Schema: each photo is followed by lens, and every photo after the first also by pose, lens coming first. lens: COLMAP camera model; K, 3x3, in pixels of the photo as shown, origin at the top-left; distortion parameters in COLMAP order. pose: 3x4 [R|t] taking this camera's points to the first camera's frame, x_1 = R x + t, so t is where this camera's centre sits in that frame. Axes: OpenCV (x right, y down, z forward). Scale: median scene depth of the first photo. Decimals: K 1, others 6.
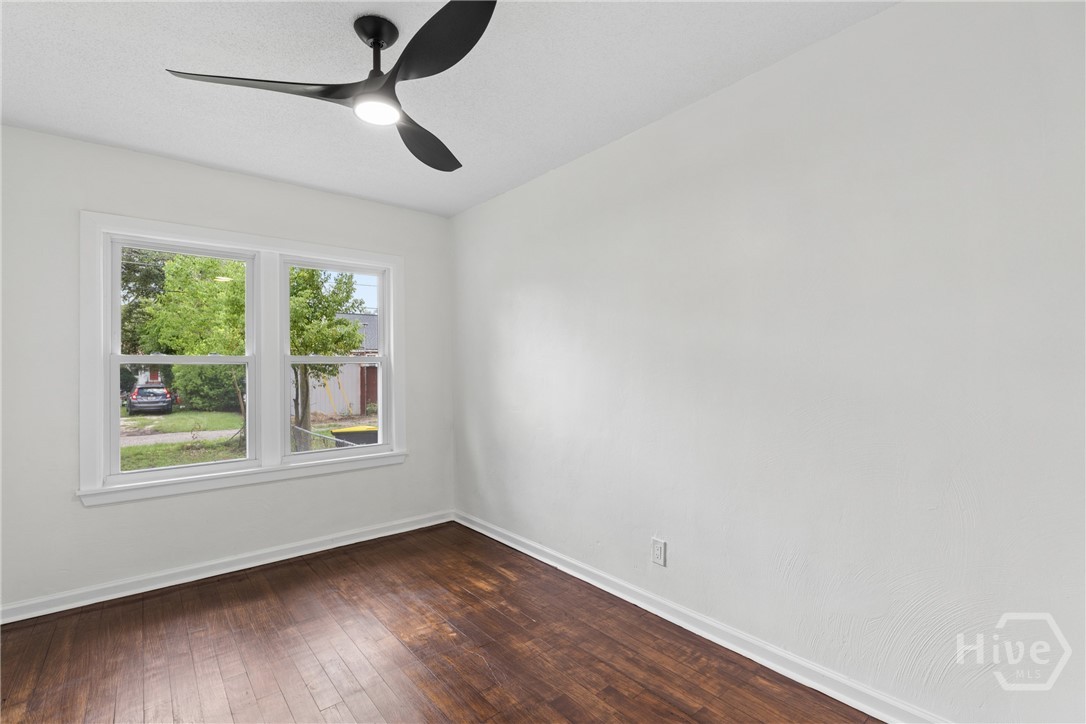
lens RADIAL K [[488.9, 0, 532.1], [0, 488.9, 365.8], [0, 0, 1]] dist [-0.002390, -0.000028]
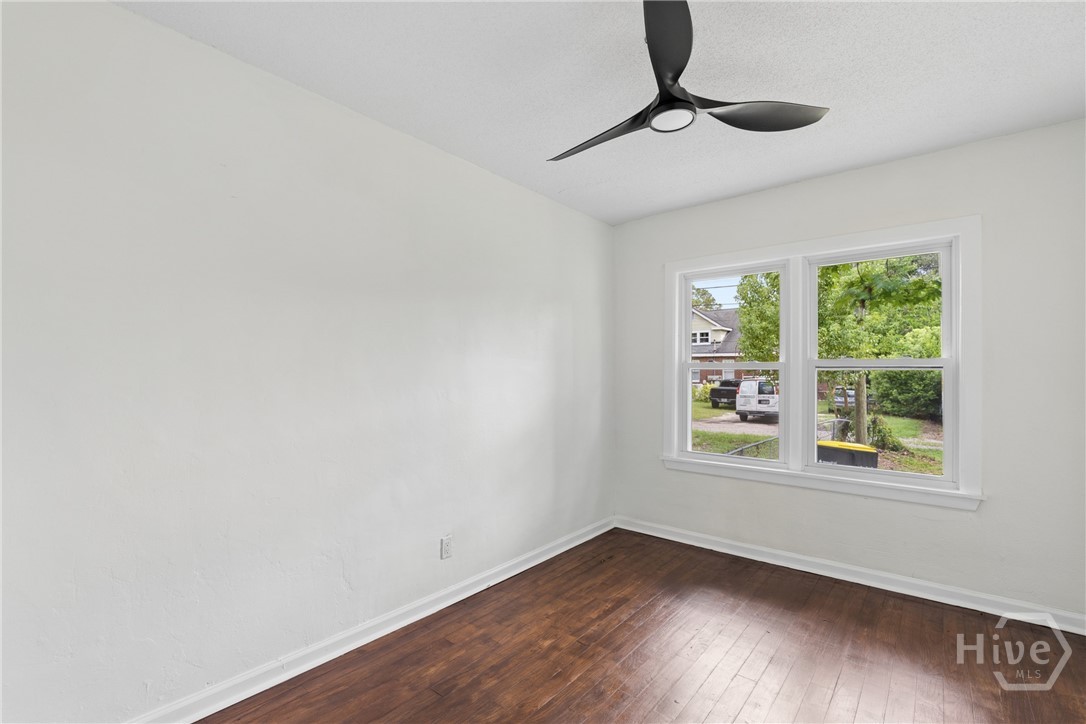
lens RADIAL K [[488.9, 0, 532.1], [0, 488.9, 365.8], [0, 0, 1]] dist [-0.002390, -0.000028]
pose [[0.186457, -0.002737, -0.982459, 0.209084], [-0.002050, 0.999993, -0.003175, -0.001710], [0.982461, 0.002606, 0.186450, 0.185308]]
